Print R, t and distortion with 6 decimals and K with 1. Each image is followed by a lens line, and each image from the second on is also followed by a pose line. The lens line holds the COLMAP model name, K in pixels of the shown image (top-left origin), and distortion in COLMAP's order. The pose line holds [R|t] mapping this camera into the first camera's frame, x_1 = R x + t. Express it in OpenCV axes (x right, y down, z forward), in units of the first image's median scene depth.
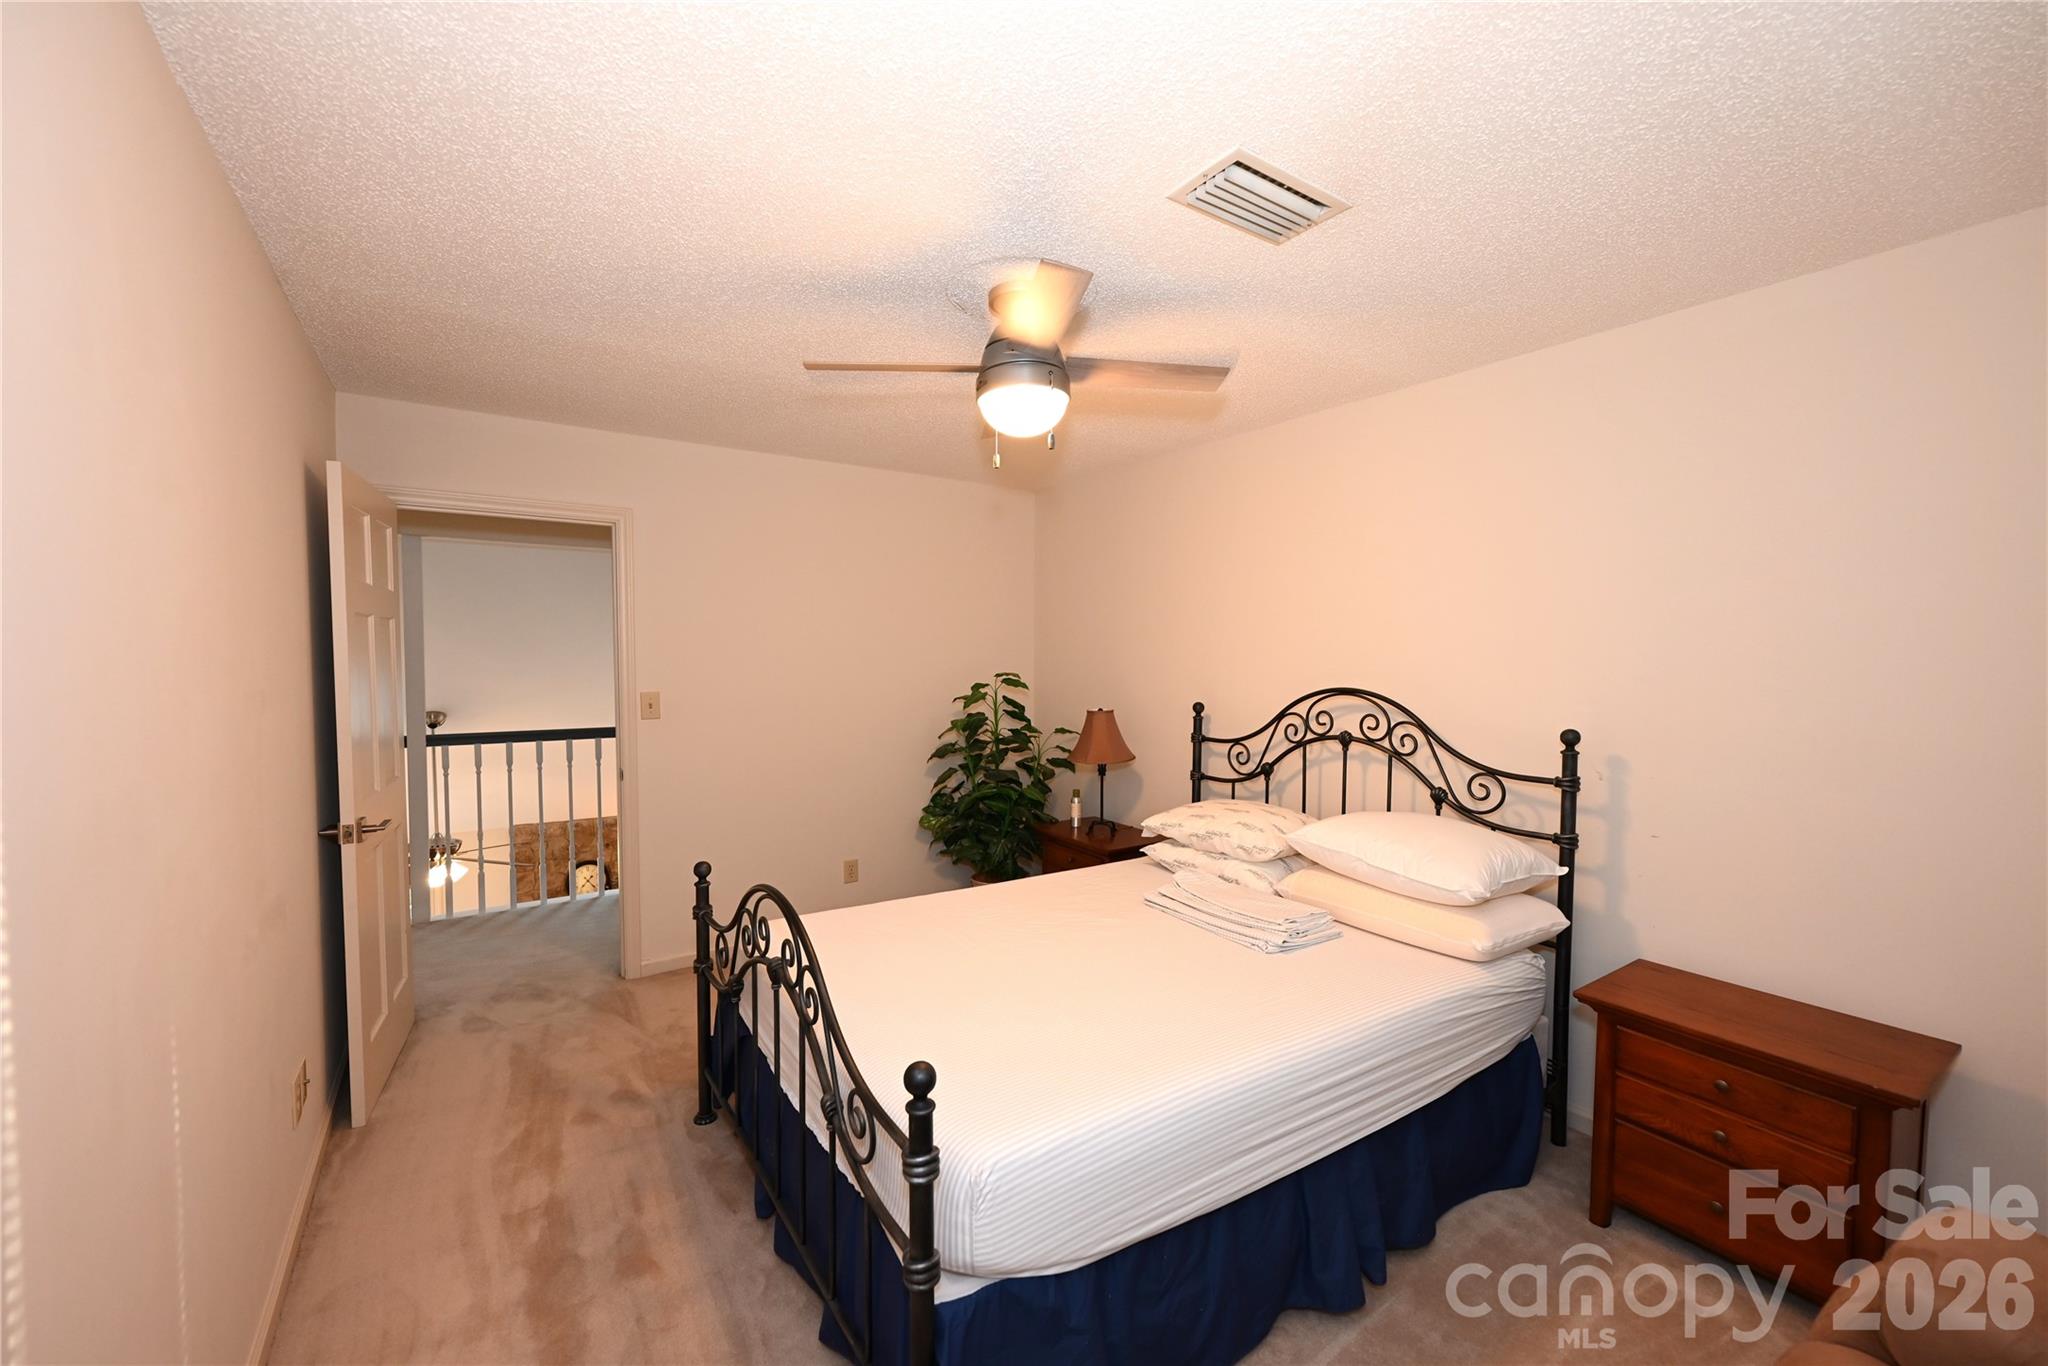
lens RADIAL K [[812.1, 0, 1022.6], [0, 812.1, 689.2], [0, 0, 1]] dist [-0.001017, 0.000041]
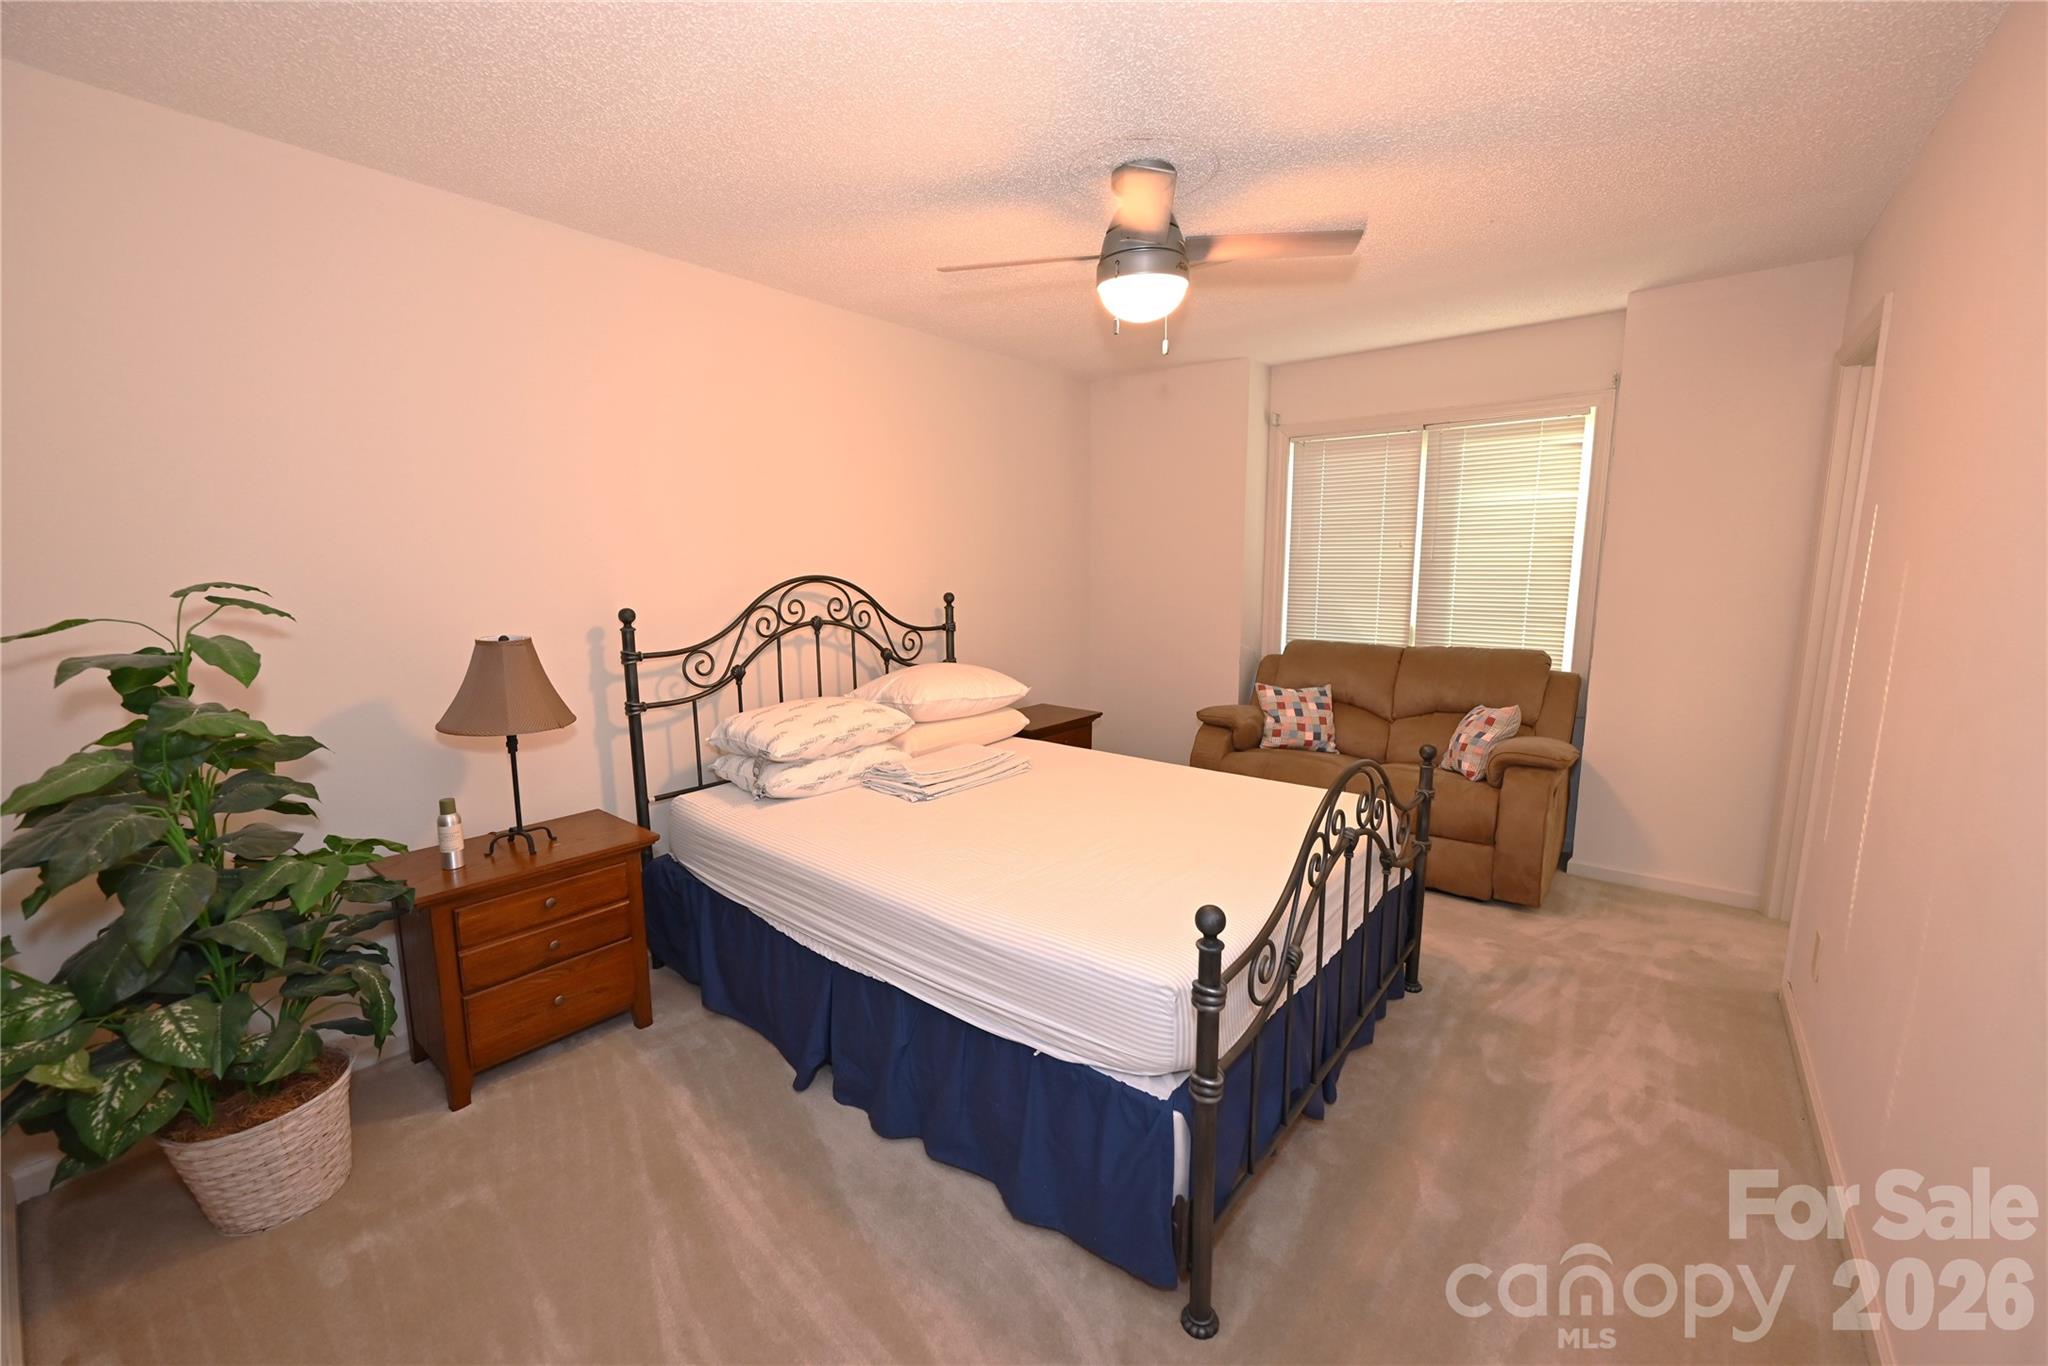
lens RADIAL K [[812.1, 0, 1022.6], [0, 812.1, 689.2], [0, 0, 1]] dist [-0.001017, 0.000041]
pose [[-0.308227, -0.152616, 0.938991, -0.699690], [0.045904, 0.983512, 0.174920, -0.028621], [-0.950205, 0.097019, -0.296139, 1.048746]]
